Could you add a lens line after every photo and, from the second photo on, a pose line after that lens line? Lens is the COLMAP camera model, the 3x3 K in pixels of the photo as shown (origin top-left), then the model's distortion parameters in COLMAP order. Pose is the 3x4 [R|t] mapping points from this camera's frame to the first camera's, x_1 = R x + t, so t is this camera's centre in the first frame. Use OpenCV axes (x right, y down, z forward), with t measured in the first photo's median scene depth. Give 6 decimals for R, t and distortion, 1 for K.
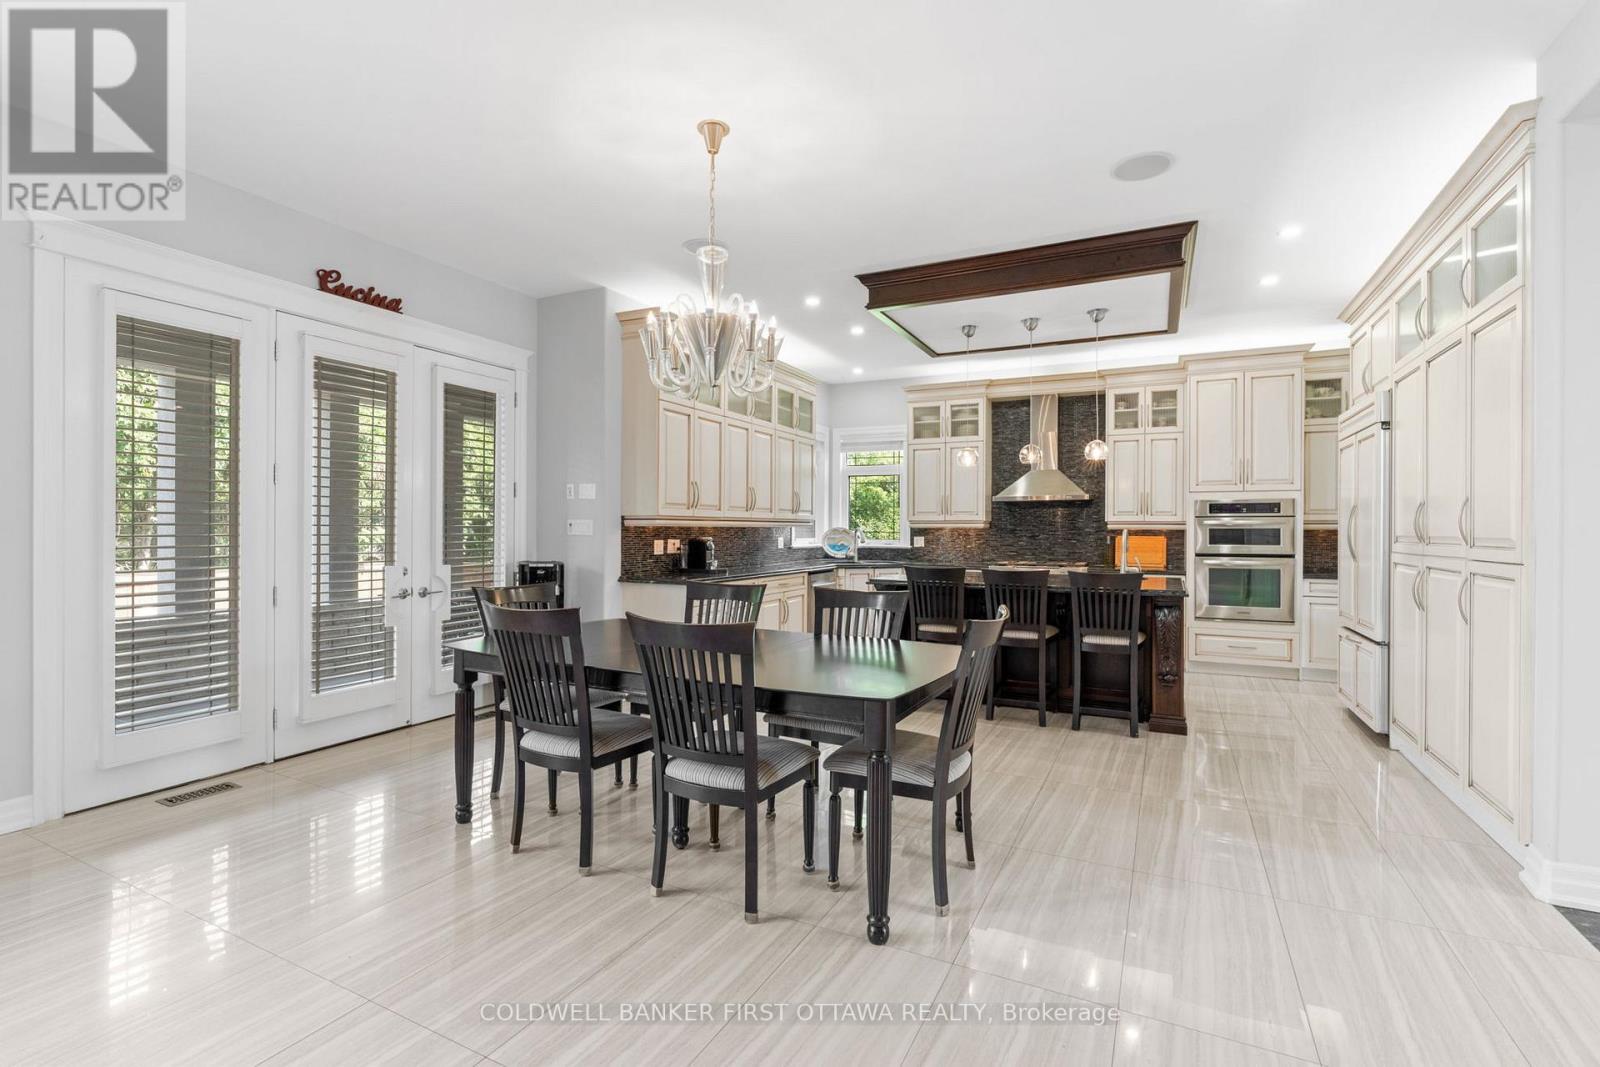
lens RADIAL K [[739.1, 0, 799.1], [0, 739.1, 526.7], [0, 0, 1]] dist [-0.017794, 0.004585]
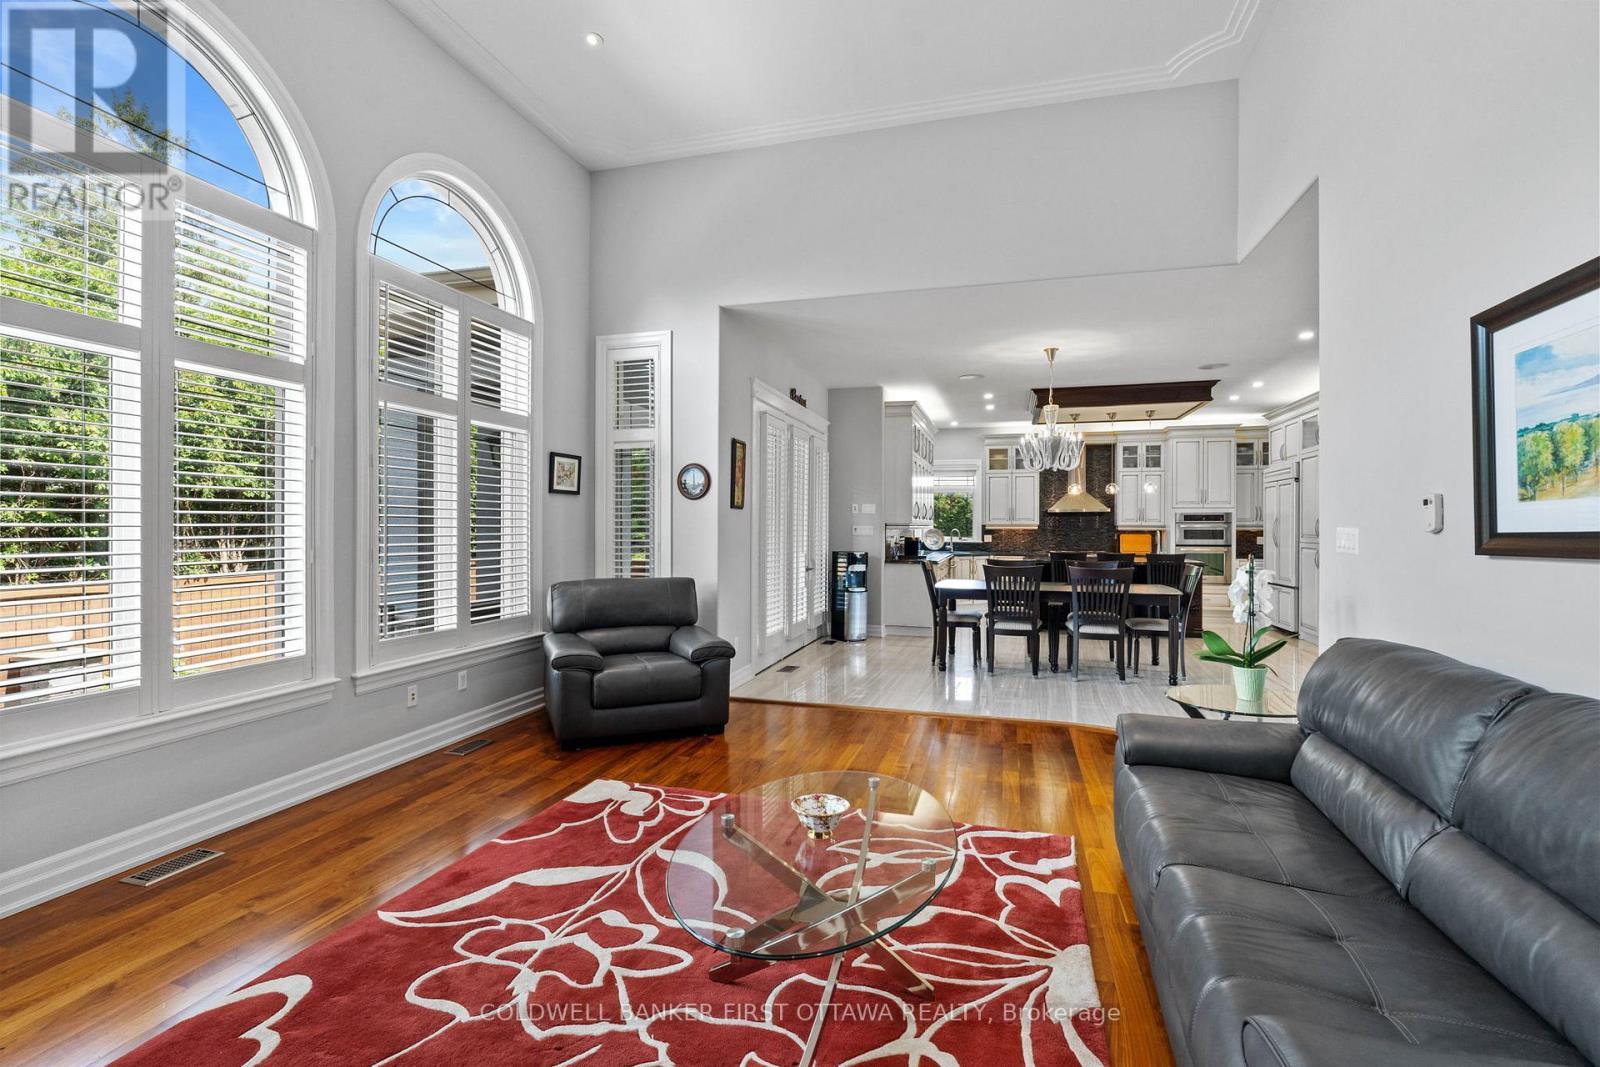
lens RADIAL K [[739.1, 0, 790.9], [0, 739.1, 530.7], [0, 0, 1]] dist [-0.017794, 0.004585]
pose [[0.985836, -0.001463, 0.167706, -0.577926], [0.000202, 0.999972, 0.007540, -0.008220], [-0.167713, -0.007399, 0.985808, -0.481843]]
